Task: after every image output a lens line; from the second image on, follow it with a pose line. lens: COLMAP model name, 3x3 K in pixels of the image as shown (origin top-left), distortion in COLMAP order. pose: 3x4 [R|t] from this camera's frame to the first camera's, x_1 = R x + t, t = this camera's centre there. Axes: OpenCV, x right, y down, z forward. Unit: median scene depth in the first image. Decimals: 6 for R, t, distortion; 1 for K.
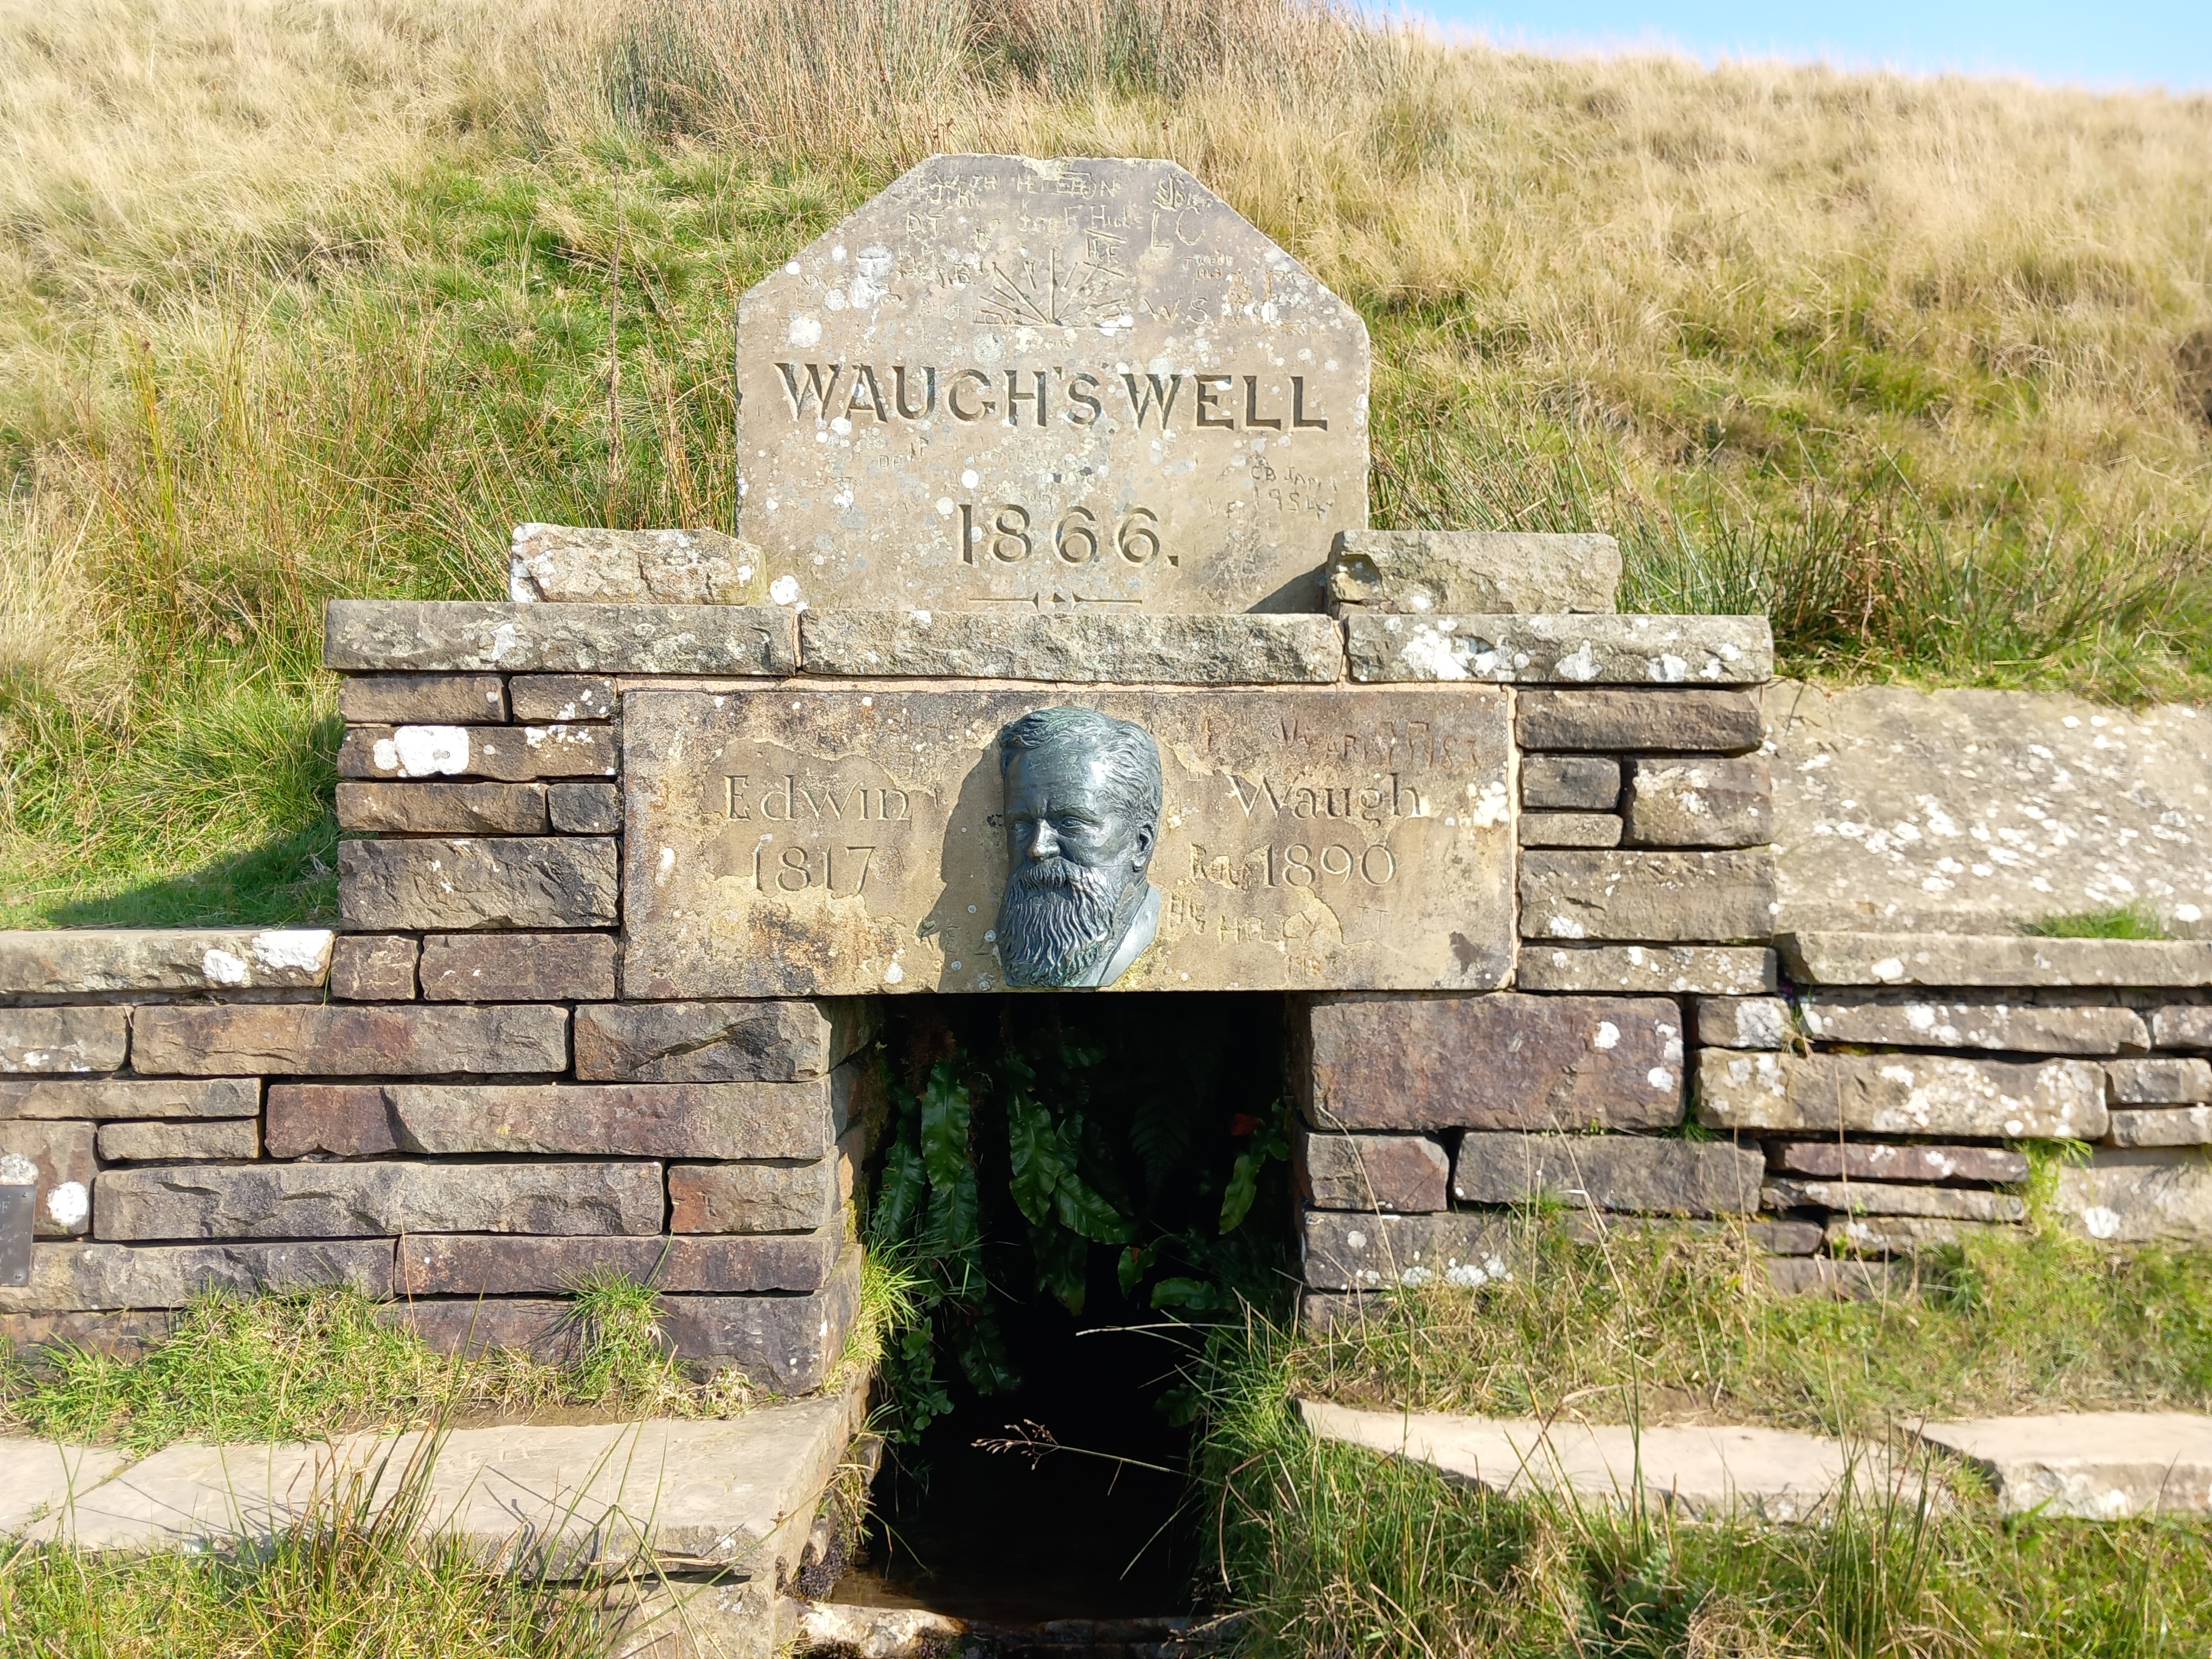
lens RADIAL K [[1793.2, 0, 1067.6], [0, 1793.2, 824.8], [0, 0, 1]] dist [0.004581, -0.022194]
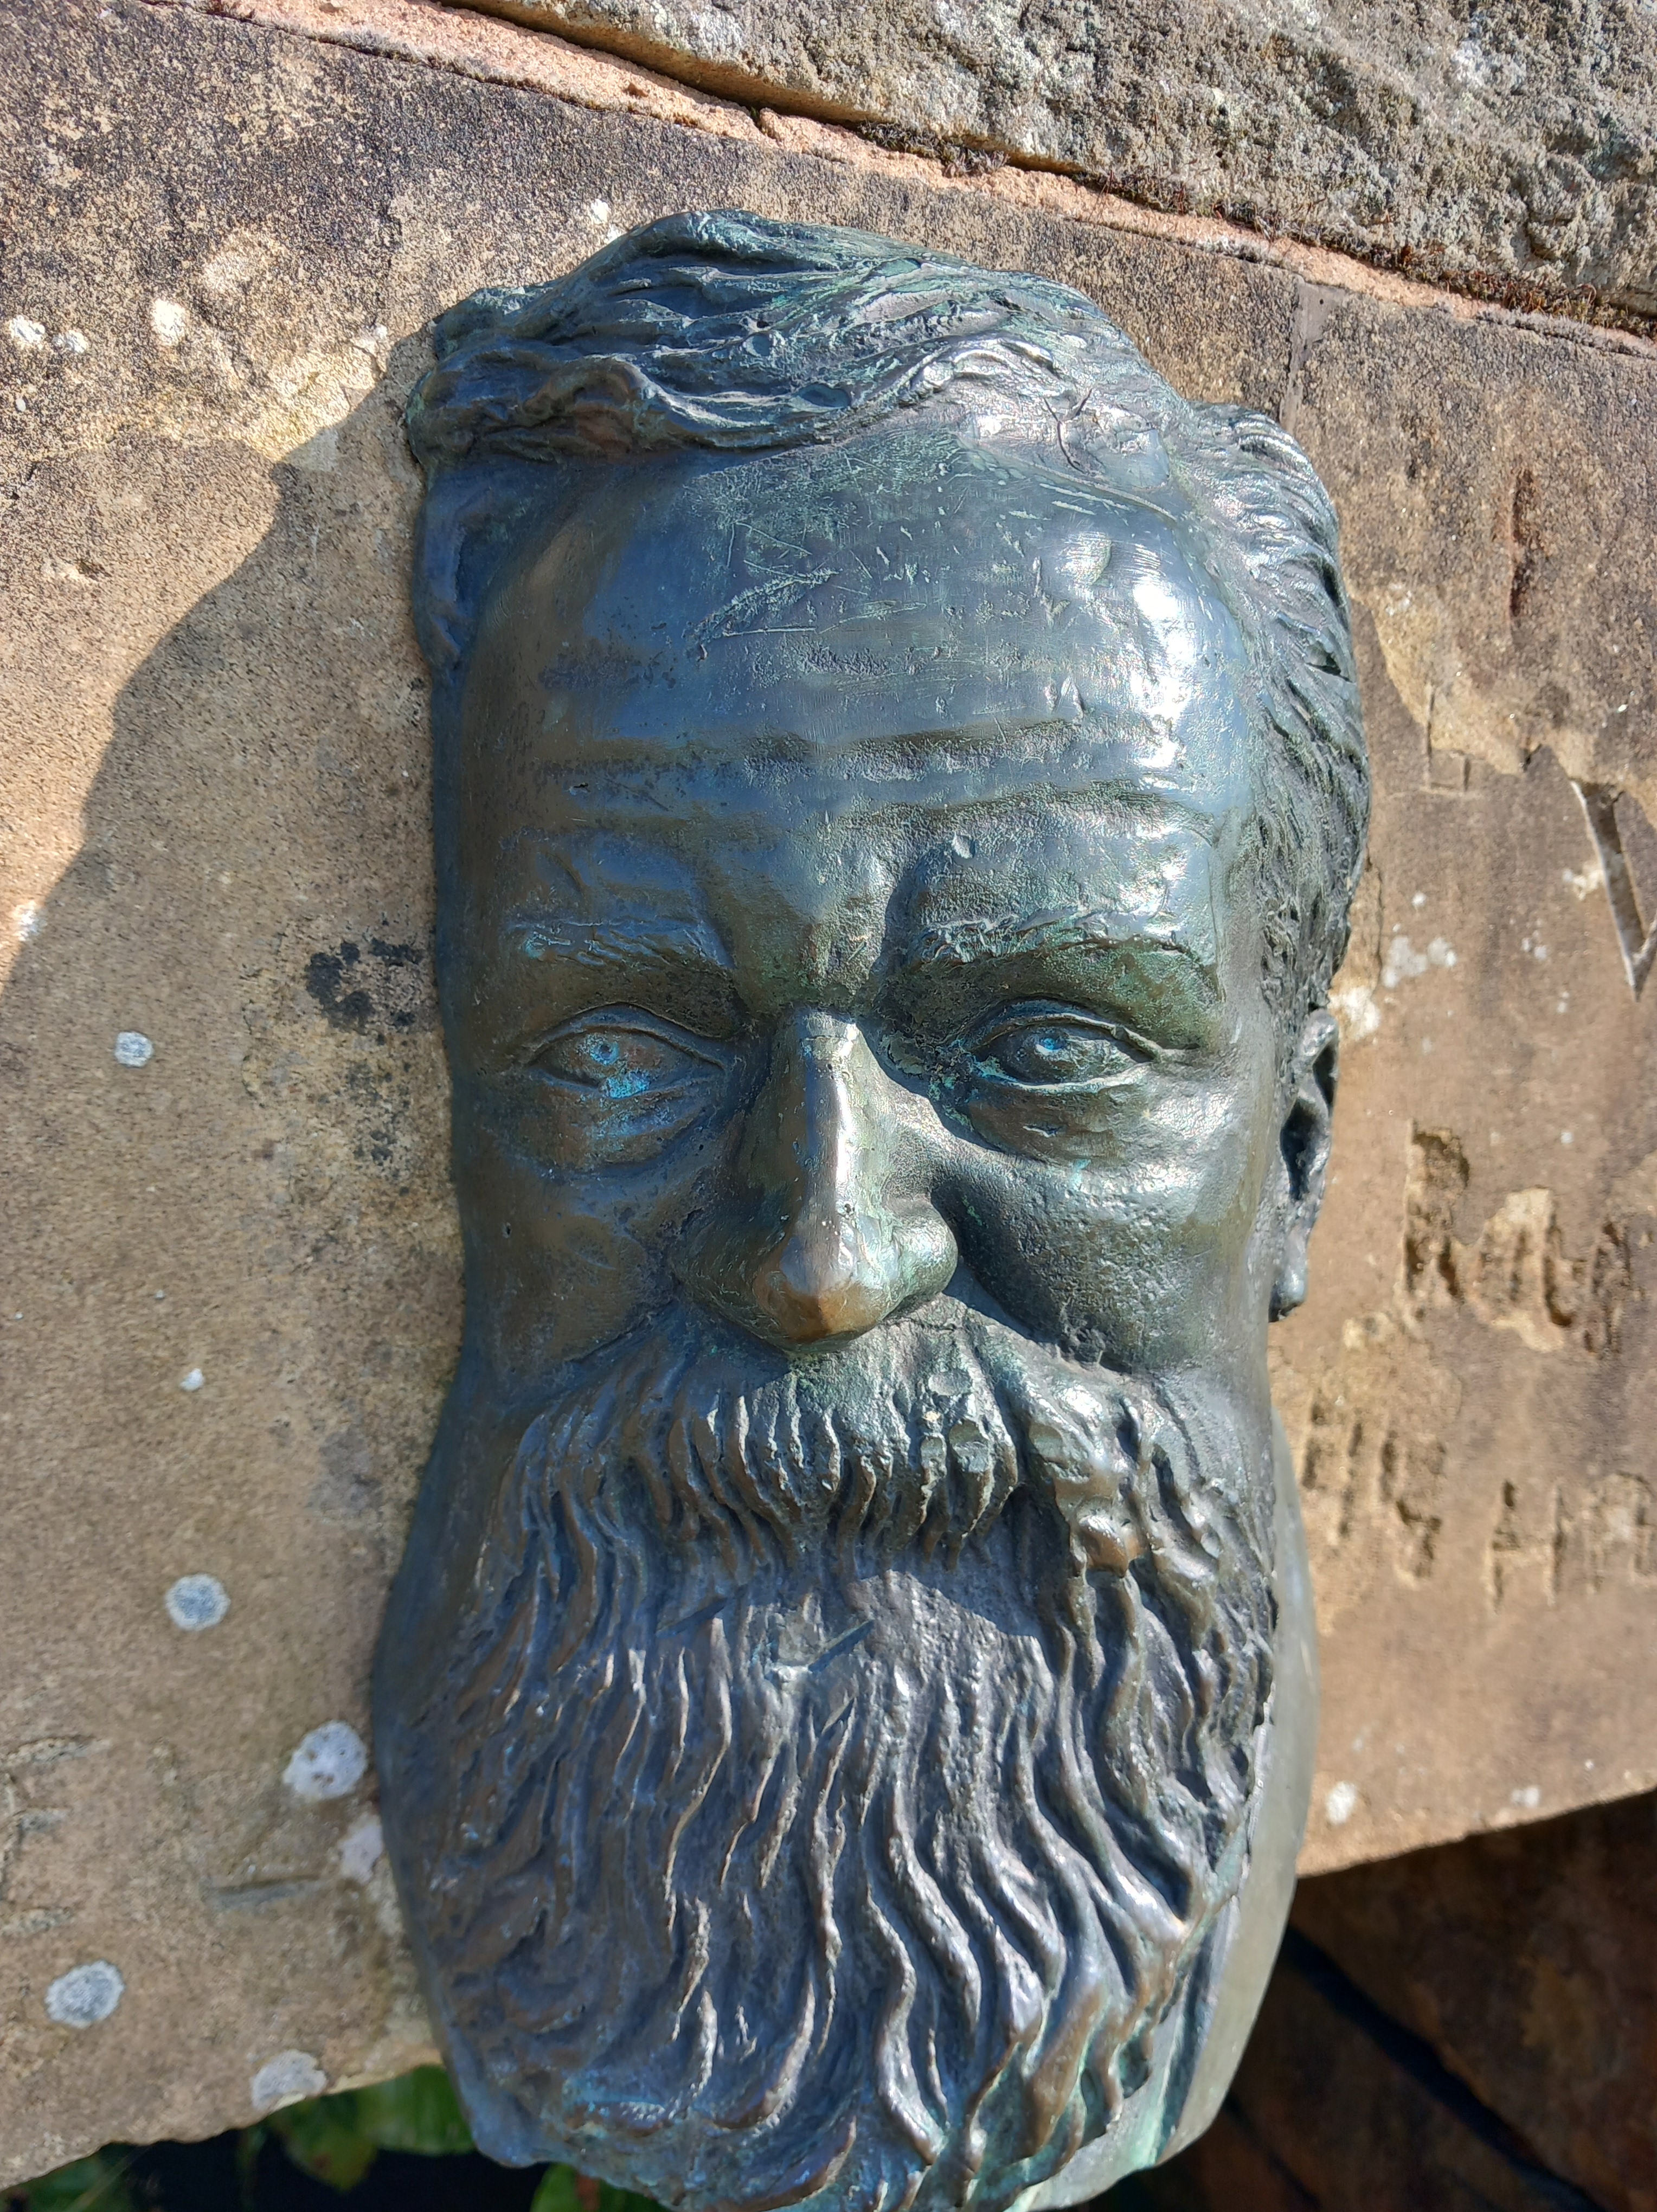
lens RADIAL K [[1793.3, 0, 844.0], [0, 1793.3, 1103.6], [0, 0, 1]] dist [0.004581, -0.022194]
pose [[0.920377, -0.000340, 0.391033, -0.061265], [-0.048077, 0.992314, 0.114021, -0.011028], [-0.388066, -0.123742, 0.913287, 0.848209]]
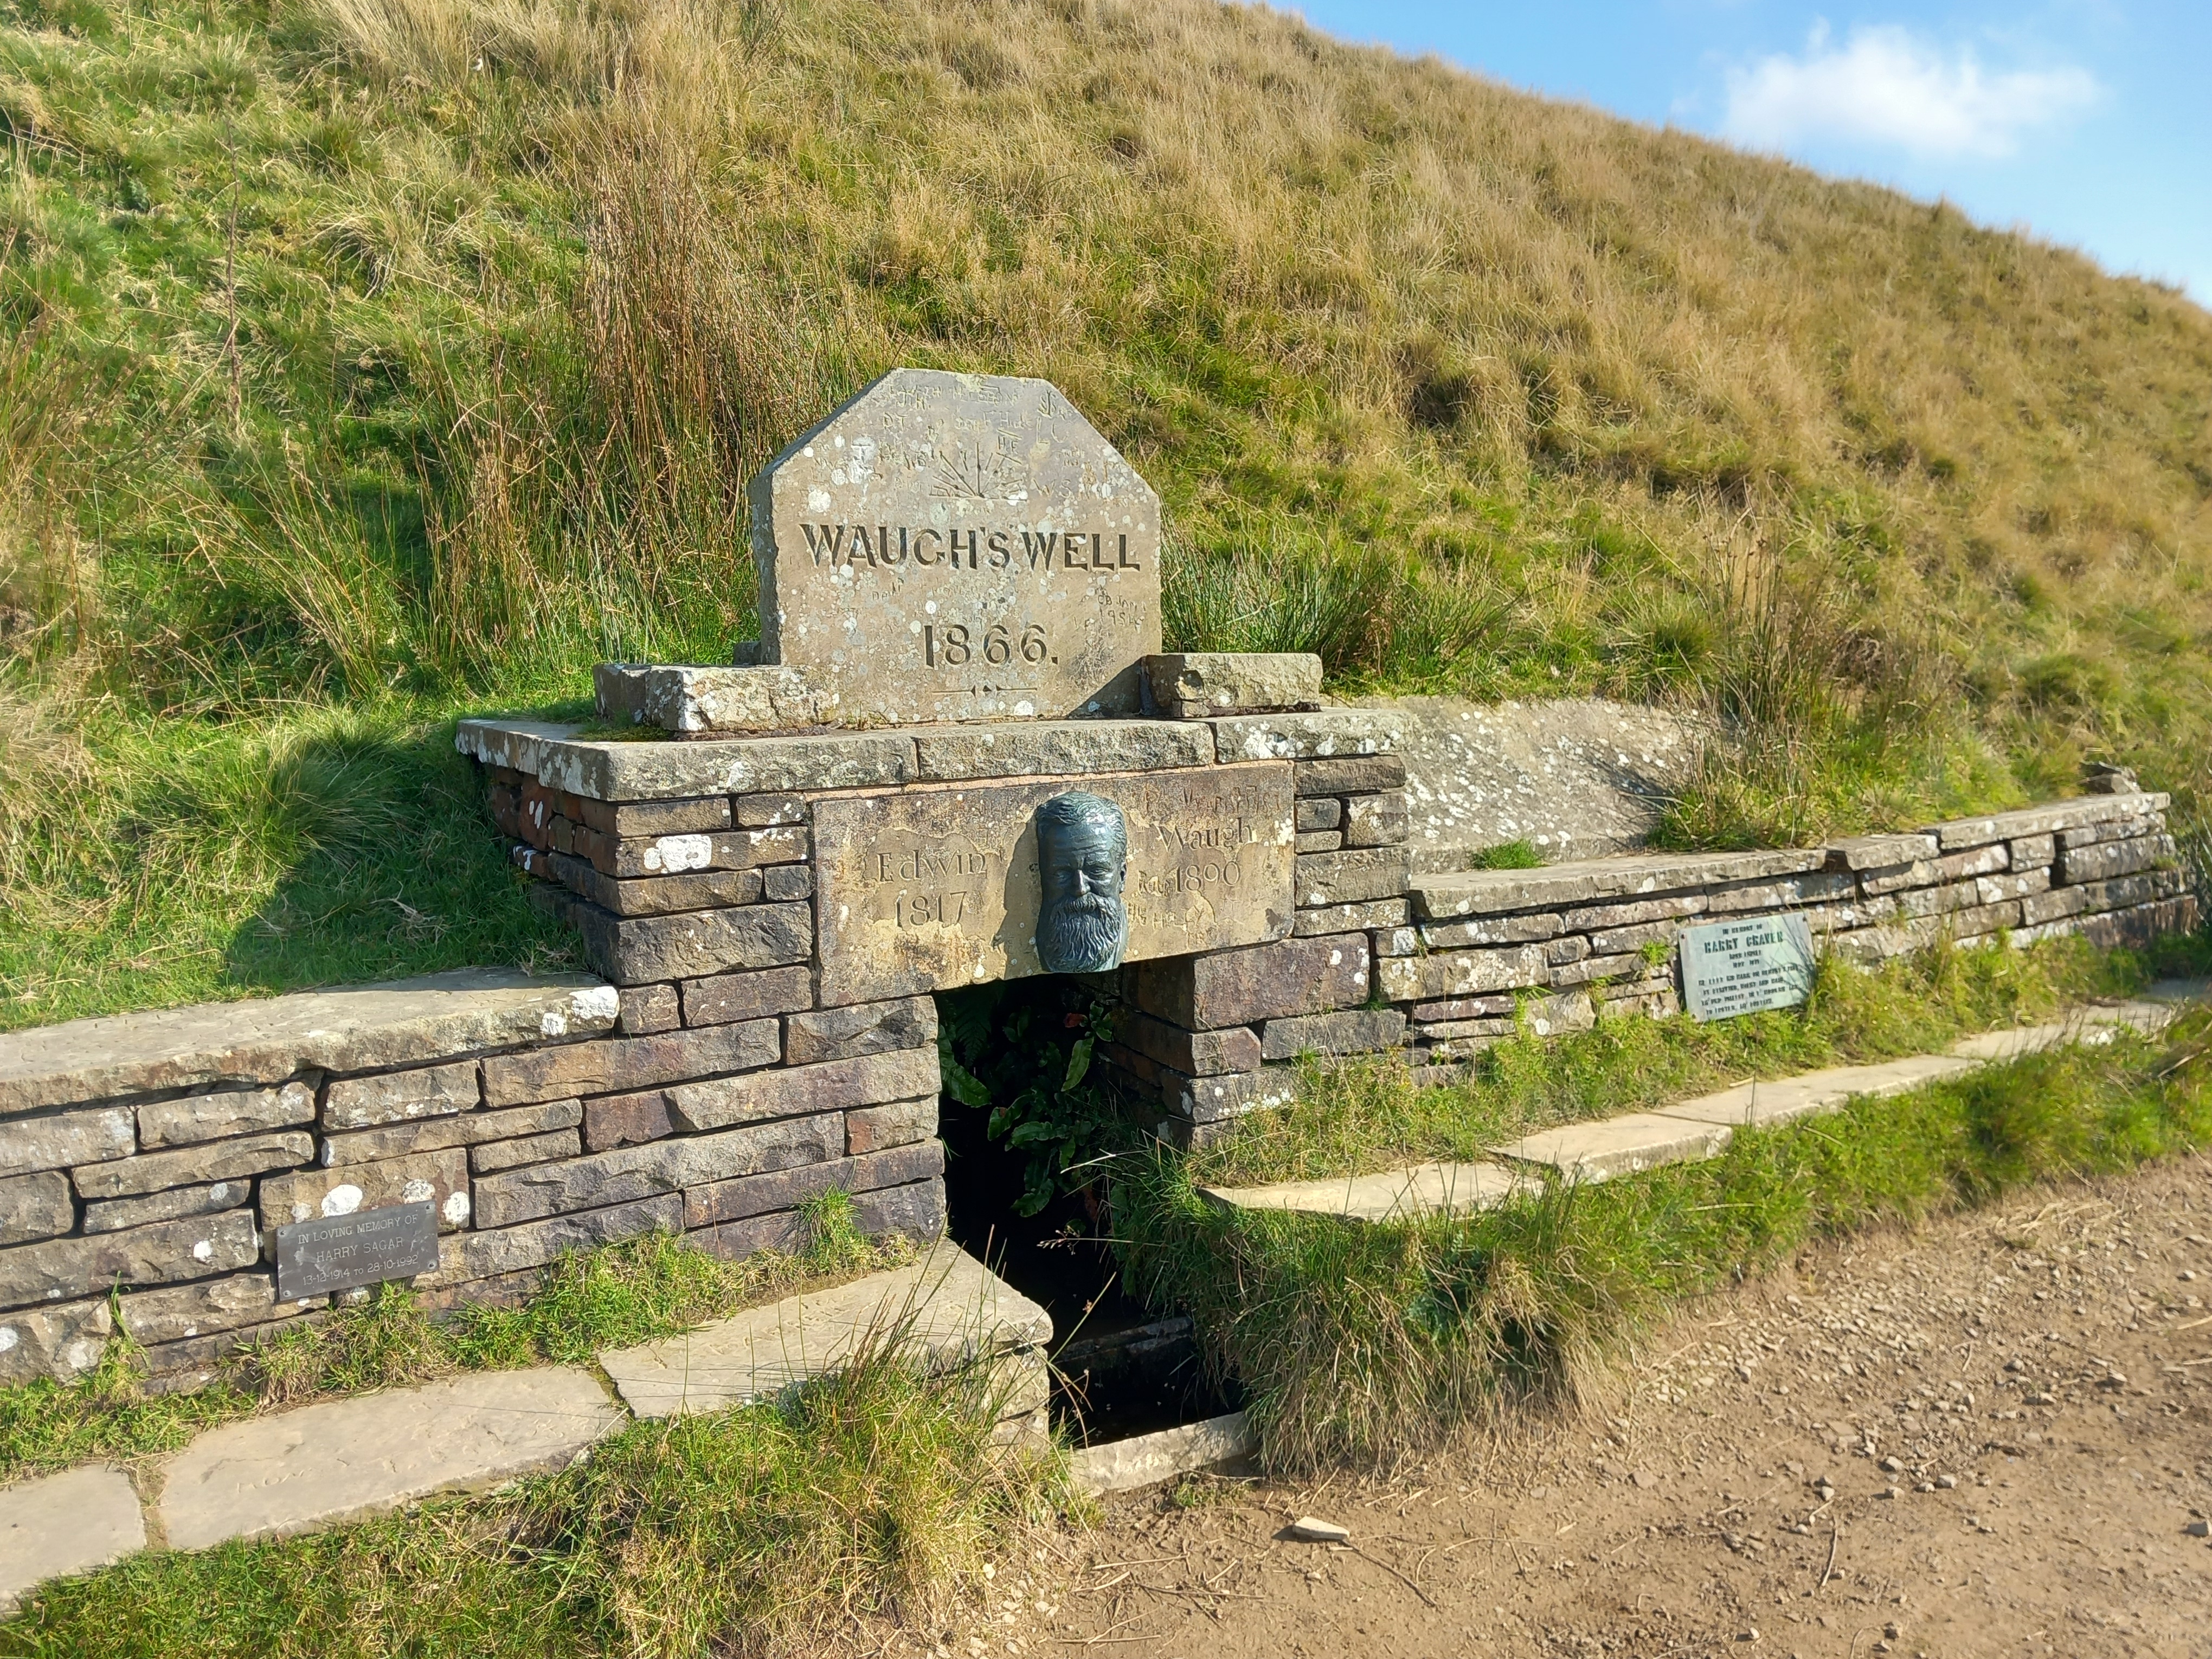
lens RADIAL K [[1793.2, 0, 1100.7], [0, 1793.2, 835.8], [0, 0, 1]] dist [0.004581, -0.022194]
pose [[0.862671, -0.074185, 0.500294, -0.767134], [-0.004382, 0.988051, 0.154066, -0.269769], [-0.505746, -0.135101, 0.852038, -0.357066]]
